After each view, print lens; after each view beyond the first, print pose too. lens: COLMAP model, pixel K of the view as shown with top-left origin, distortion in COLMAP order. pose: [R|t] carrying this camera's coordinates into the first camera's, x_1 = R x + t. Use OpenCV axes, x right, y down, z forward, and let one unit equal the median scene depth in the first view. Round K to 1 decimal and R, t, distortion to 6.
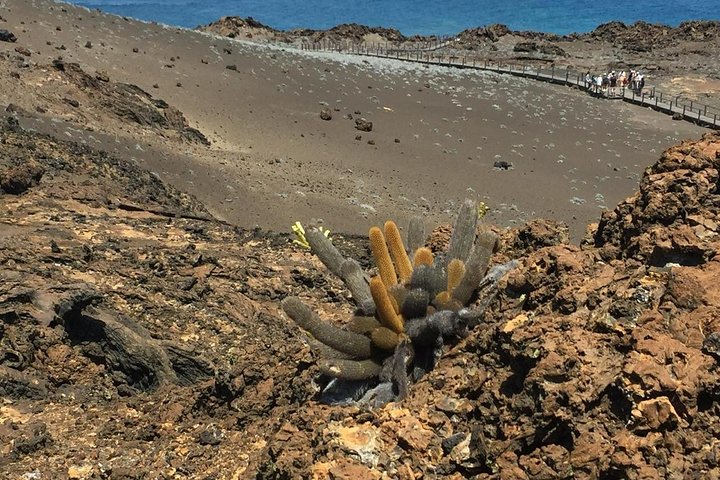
lens RADIAL K [[1747.1, 0, 360.0], [0, 1747.1, 239.5], [0, 0, 1]] dist [0.132383, 0.000000]
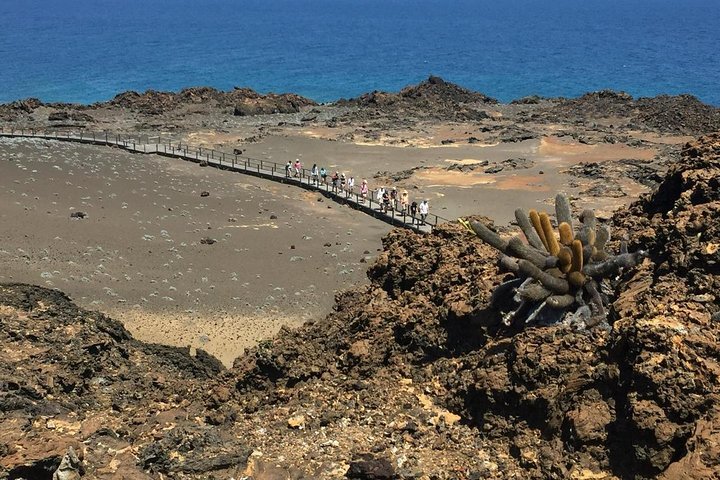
lens RADIAL K [[1747.1, 0, 360.0], [0, 1747.1, 239.9], [0, 0, 1]] dist [0.132383, 0.000000]
pose [[0.815520, -0.101215, 0.569809, -0.431079], [0.124654, 0.992198, -0.002162, 0.000366], [-0.565144, 0.072792, 0.821774, -0.078880]]
